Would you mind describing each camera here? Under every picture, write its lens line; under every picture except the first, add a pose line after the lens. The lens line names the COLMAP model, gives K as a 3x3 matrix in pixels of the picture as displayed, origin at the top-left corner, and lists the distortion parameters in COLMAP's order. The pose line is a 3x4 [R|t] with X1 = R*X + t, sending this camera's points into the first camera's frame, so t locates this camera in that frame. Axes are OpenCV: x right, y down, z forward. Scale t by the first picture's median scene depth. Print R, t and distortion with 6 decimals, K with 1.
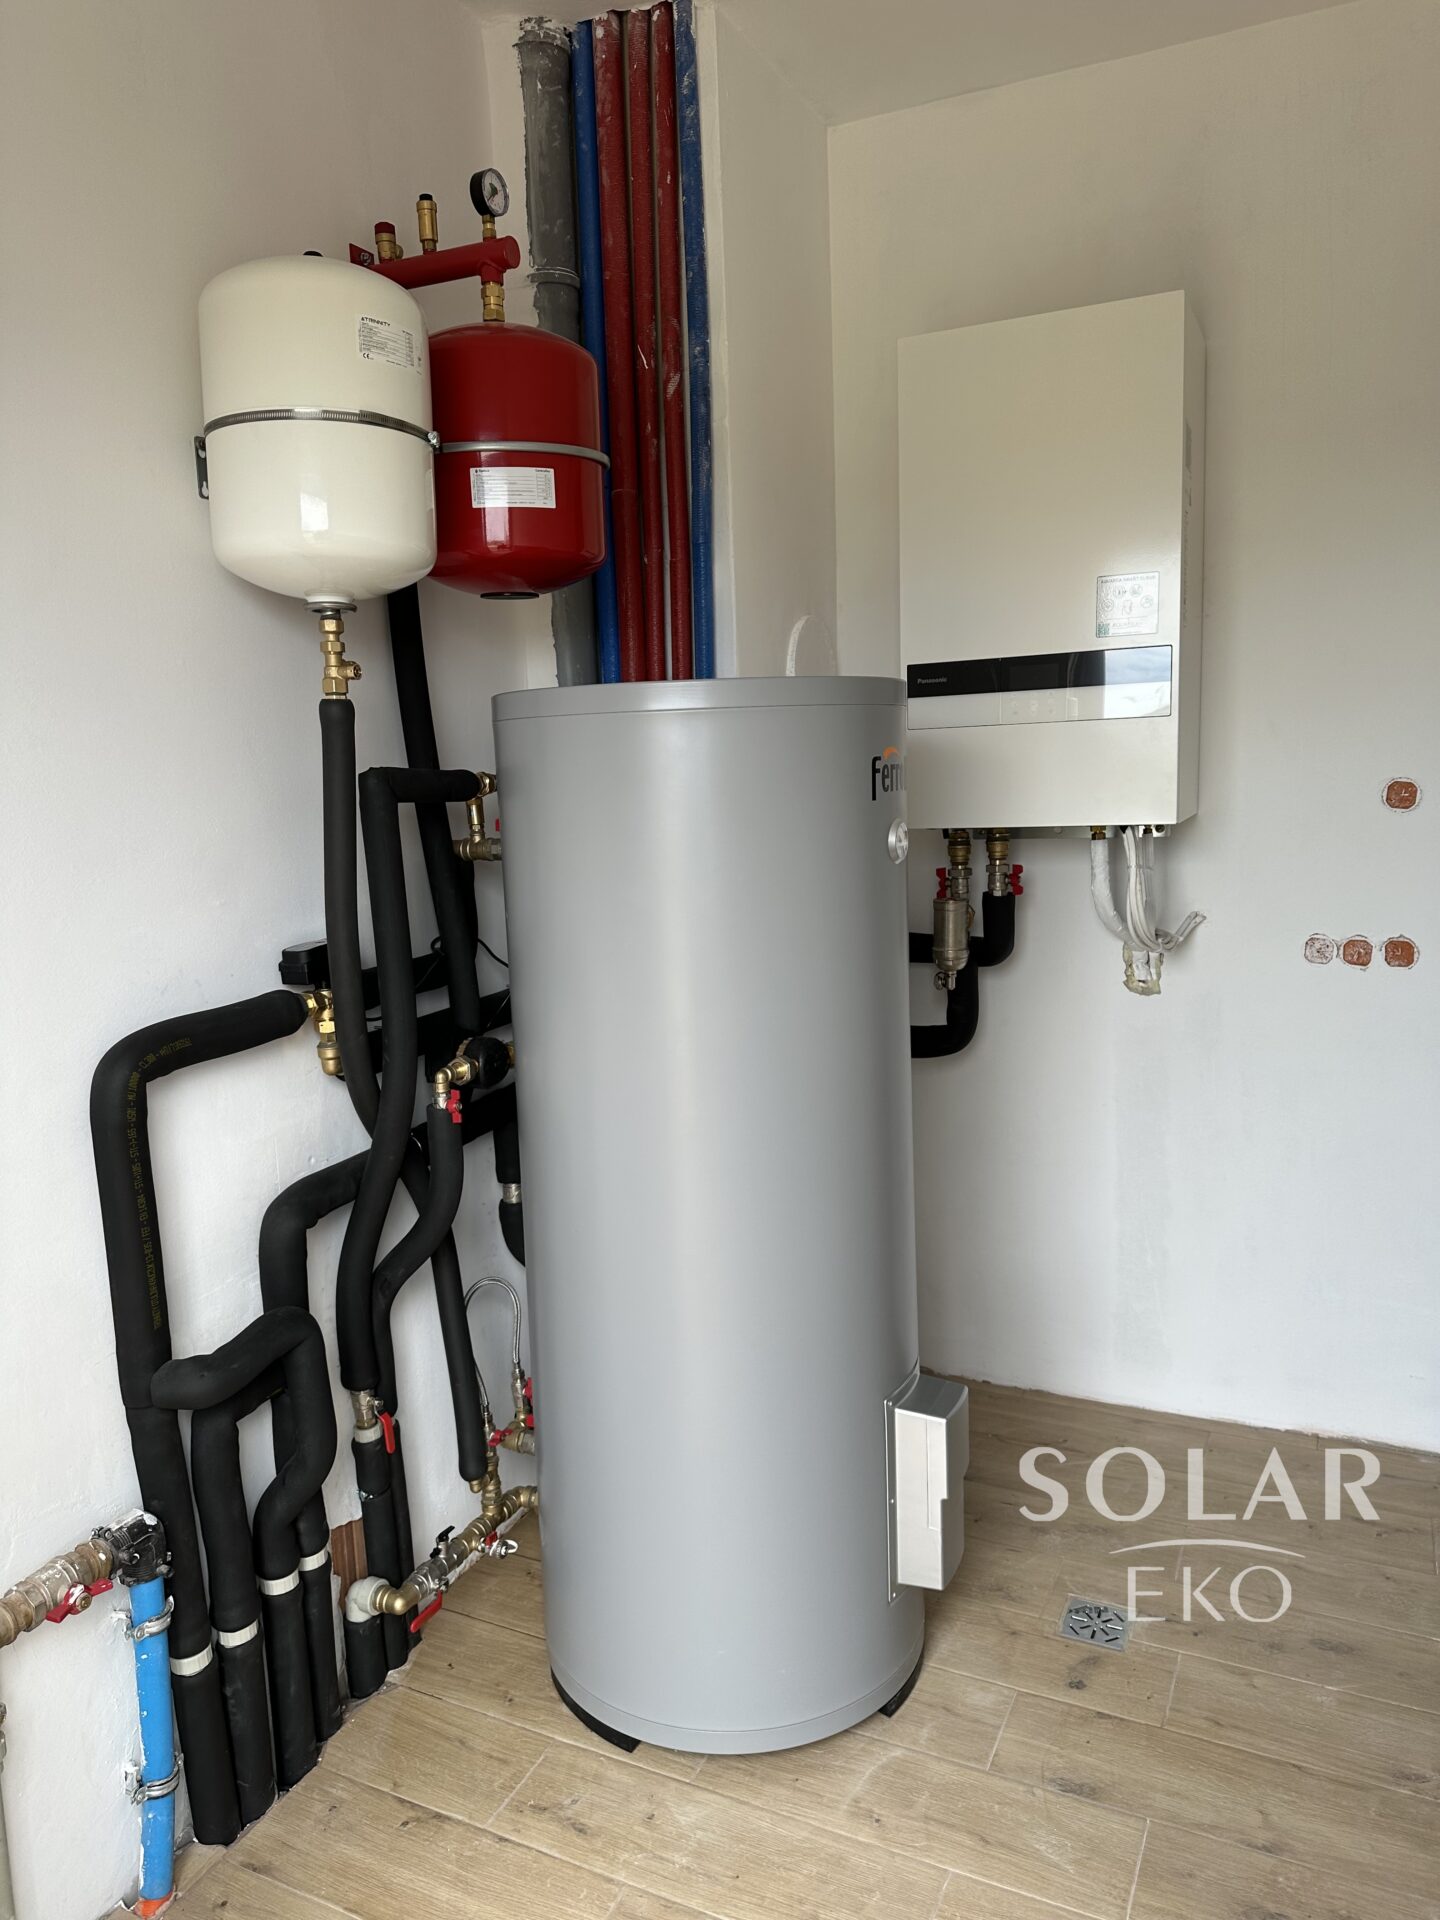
lens RADIAL K [[1353.5, 0, 705.9], [0, 1353.5, 952.6], [0, 0, 1]] dist [0.067339, -0.091387]
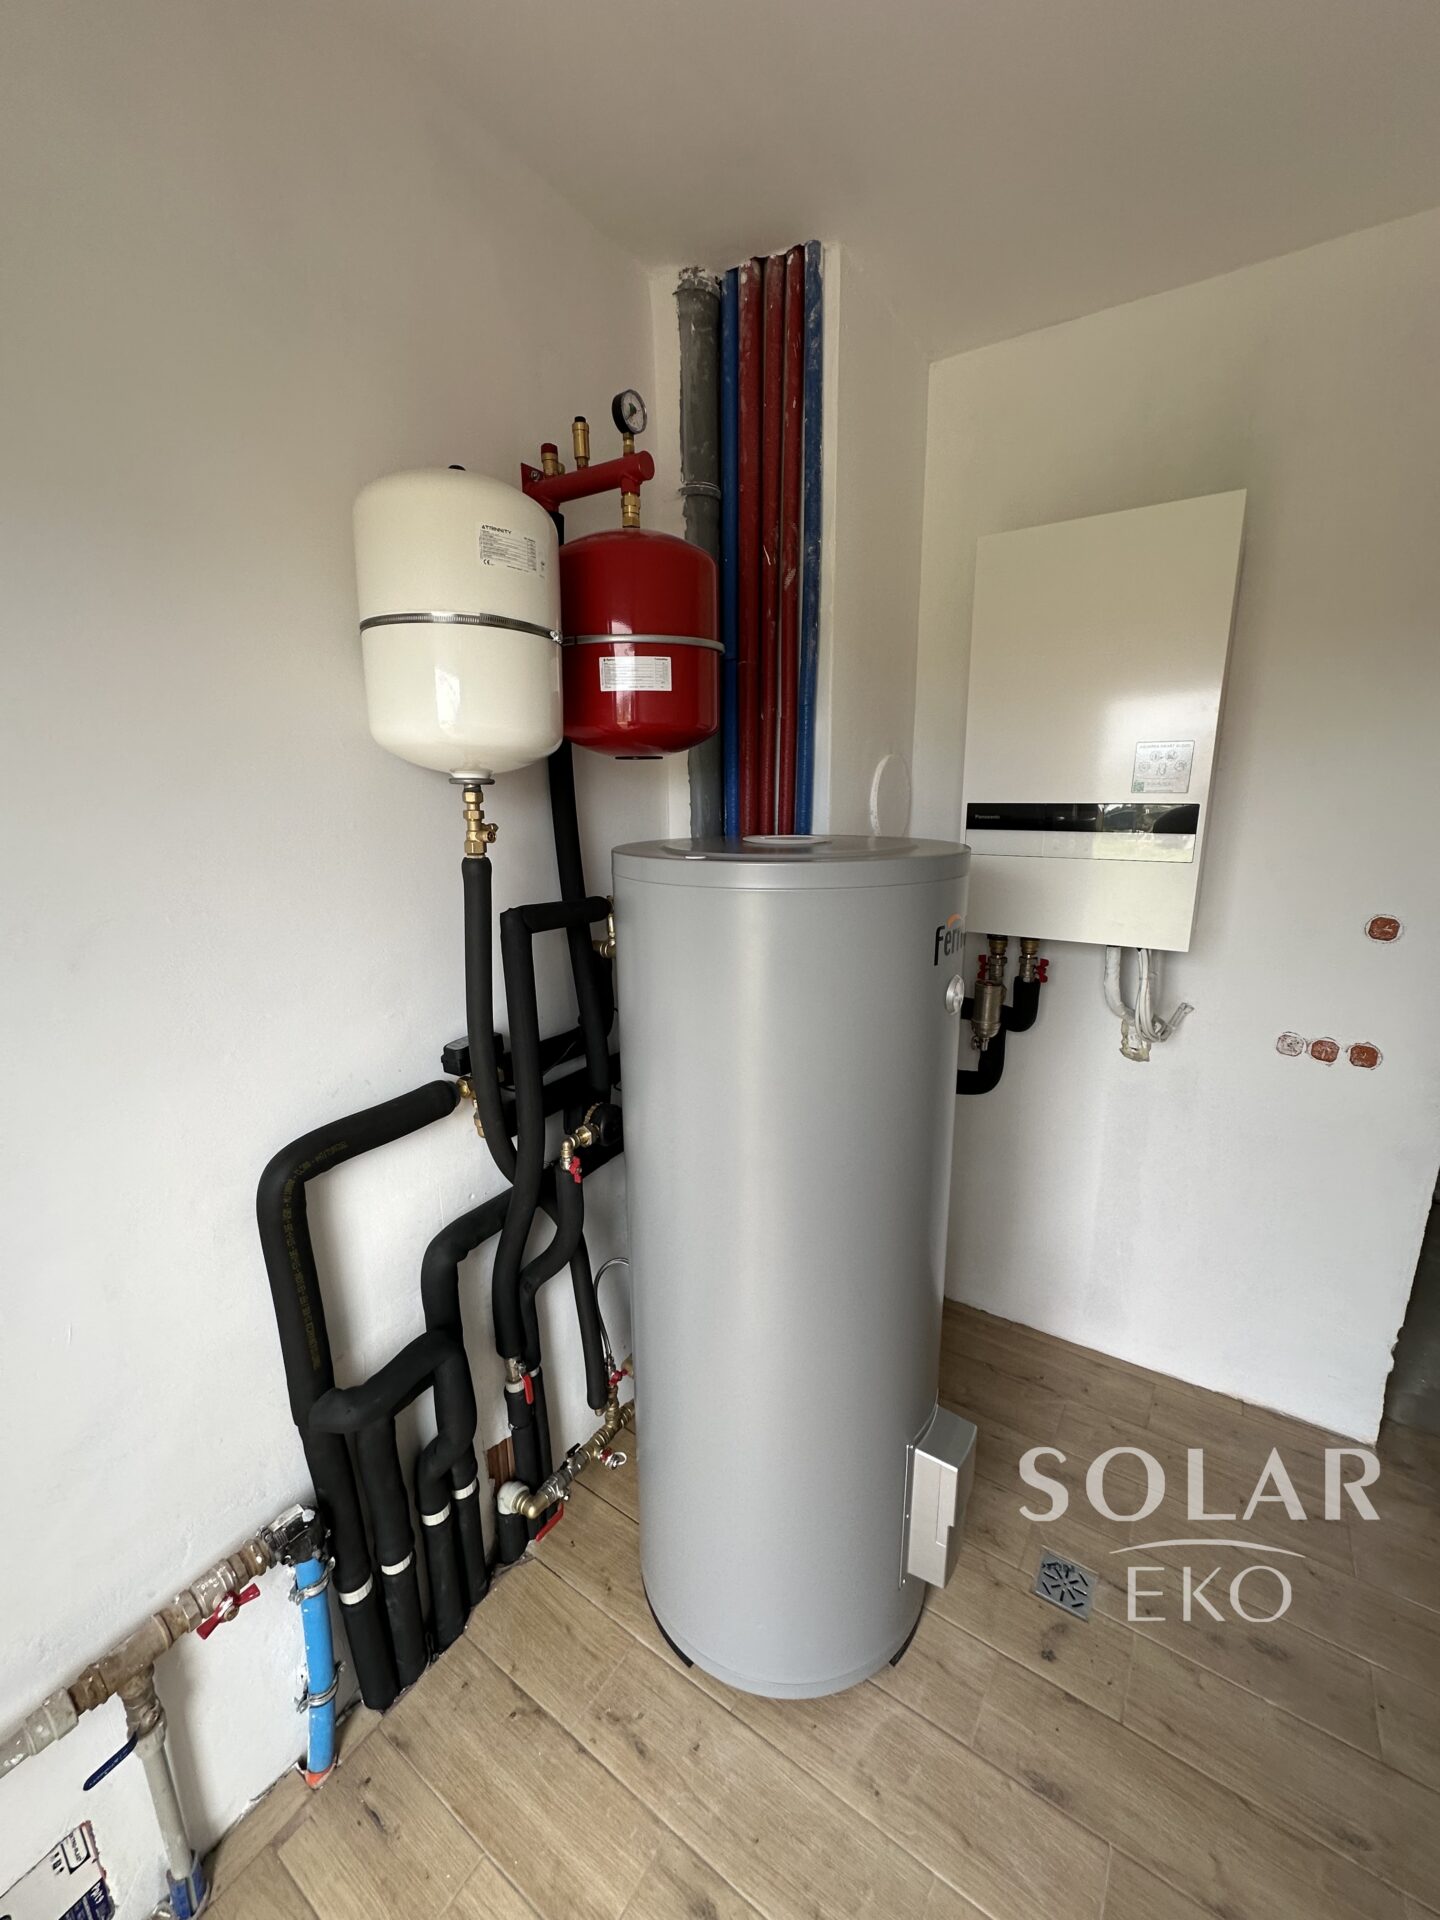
lens RADIAL K [[763.6, 0, 719.5], [0, 763.6, 954.5], [0, 0, 1]] dist [-0.002381, -0.000541]
pose [[0.989619, 0.058976, -0.131057, 0.027129], [-0.048556, 0.995504, 0.081332, -0.146766], [0.135264, -0.074124, 0.988033, 0.321359]]
